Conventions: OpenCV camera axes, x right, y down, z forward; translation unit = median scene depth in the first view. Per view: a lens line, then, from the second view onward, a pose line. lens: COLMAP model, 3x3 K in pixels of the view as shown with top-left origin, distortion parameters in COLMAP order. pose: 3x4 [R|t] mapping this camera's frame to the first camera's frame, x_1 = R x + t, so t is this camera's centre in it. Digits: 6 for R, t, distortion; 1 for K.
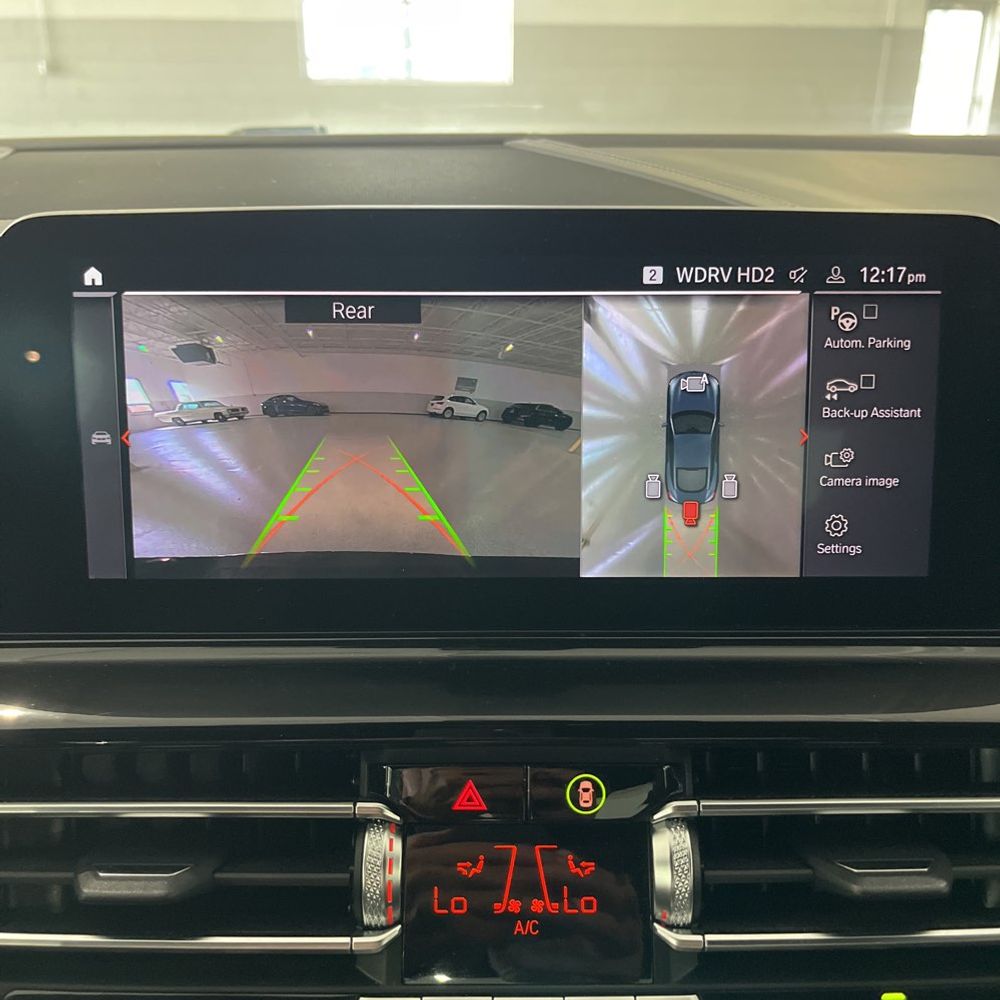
lens RADIAL K [[1048.8, 0, 500.0], [0, 1048.8, 500.0], [0, 0, 1]] dist [0.023882, -0.017479]
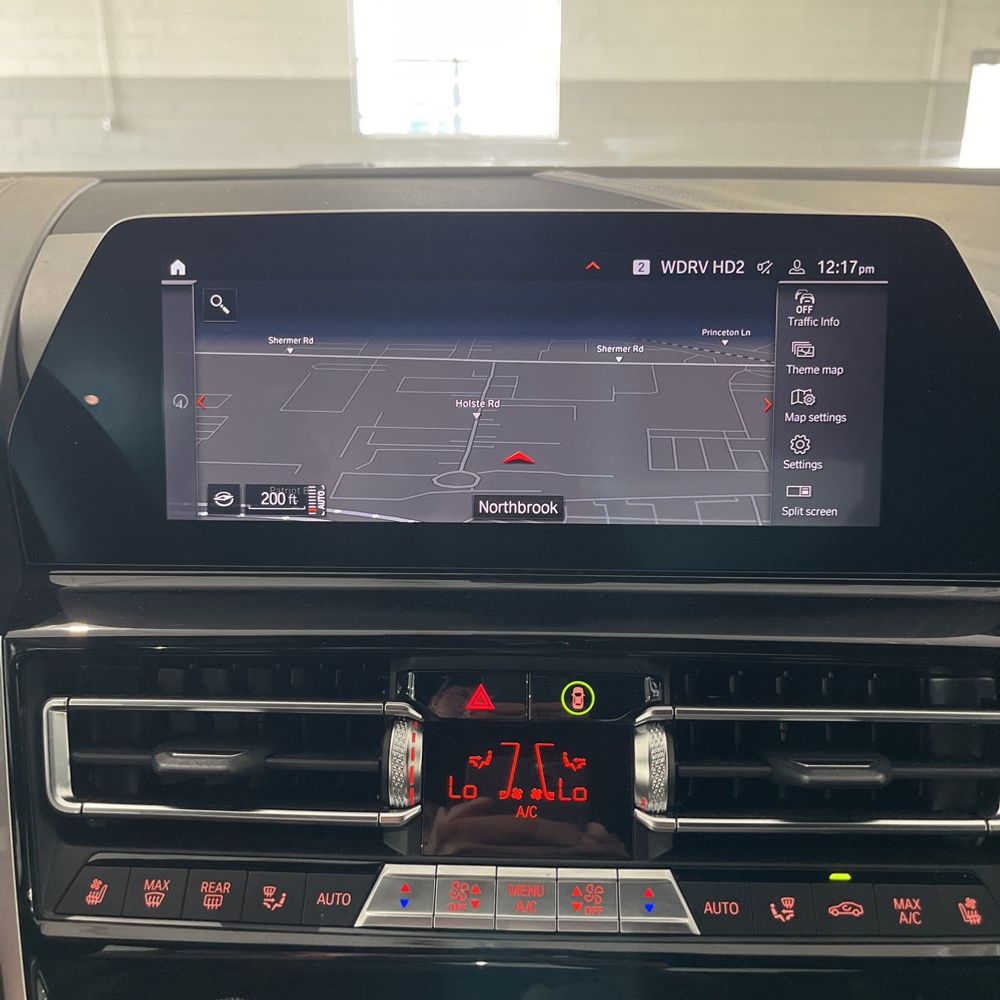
lens RADIAL K [[1032.5, 0, 494.8], [0, 1032.5, 499.1], [0, 0, 1]] dist [0.036565, -0.012998]
pose [[0.998929, 0.012613, -0.044528, 0.036611], [-0.014438, 0.999059, -0.040910, 0.103458], [0.043970, 0.041509, 0.998170, -0.175473]]
